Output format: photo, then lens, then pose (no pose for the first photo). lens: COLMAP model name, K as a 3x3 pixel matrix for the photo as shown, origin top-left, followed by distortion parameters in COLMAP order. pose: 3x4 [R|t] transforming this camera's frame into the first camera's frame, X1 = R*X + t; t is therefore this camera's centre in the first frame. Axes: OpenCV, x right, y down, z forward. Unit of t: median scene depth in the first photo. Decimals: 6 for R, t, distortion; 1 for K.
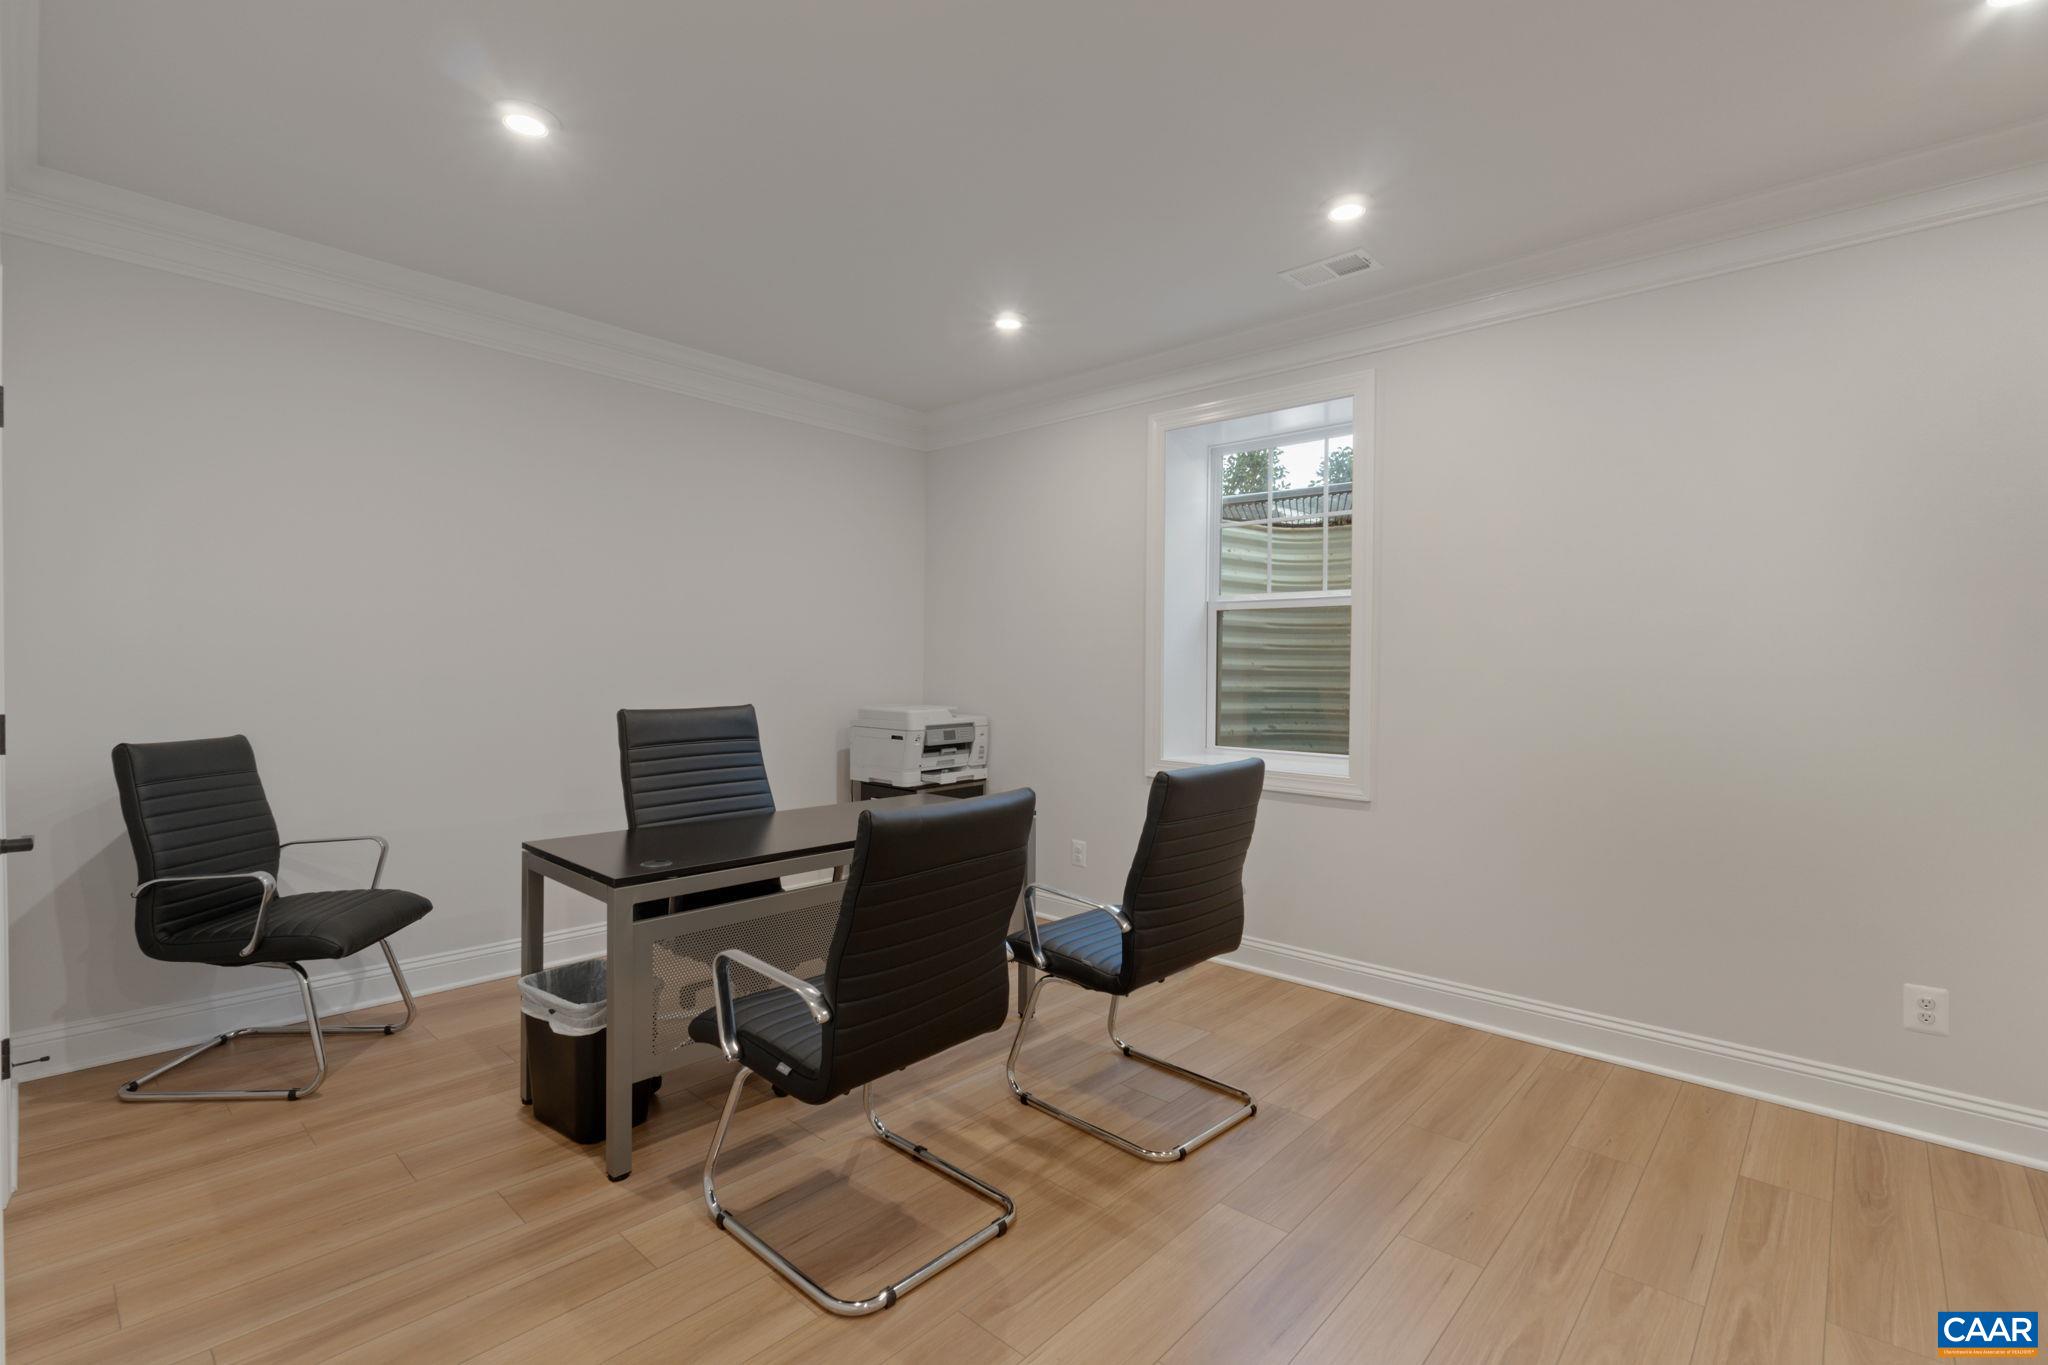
lens RADIAL K [[908.8, 0, 1027.4], [0, 908.8, 676.6], [0, 0, 1]] dist [-0.000441, -0.000076]
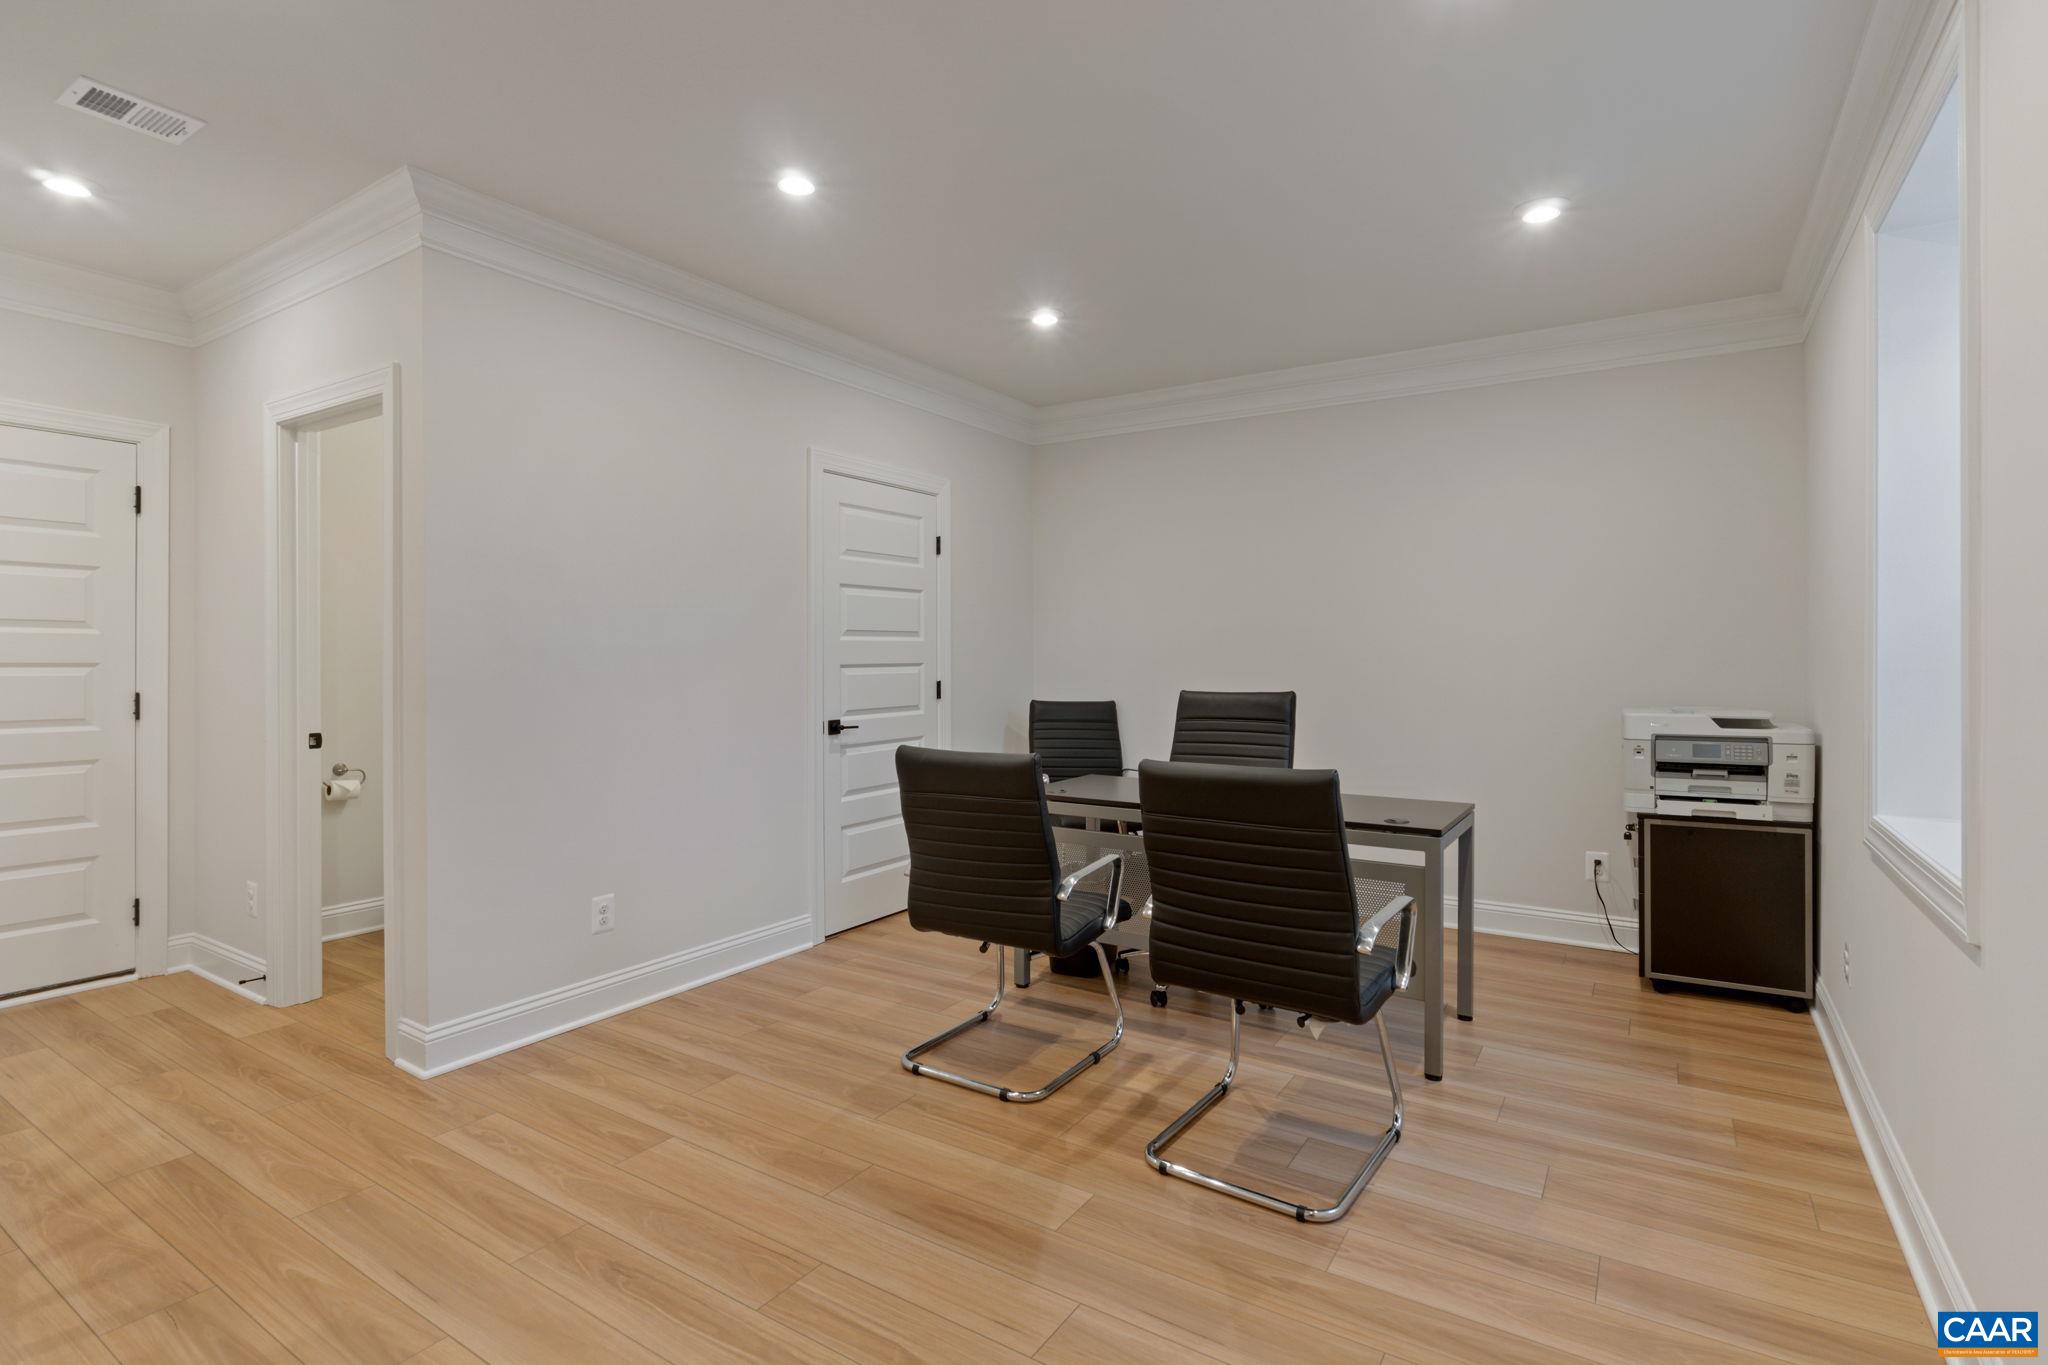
lens RADIAL K [[972.5, 0, 1028.1], [0, 972.5, 671.5], [0, 0, 1]] dist [-0.002836, -0.000320]
pose [[0.182718, 0.005822, -0.983148, 0.992494], [-0.008320, 0.999956, 0.004376, 0.005261], [0.983130, 0.007381, 0.182759, 0.589734]]
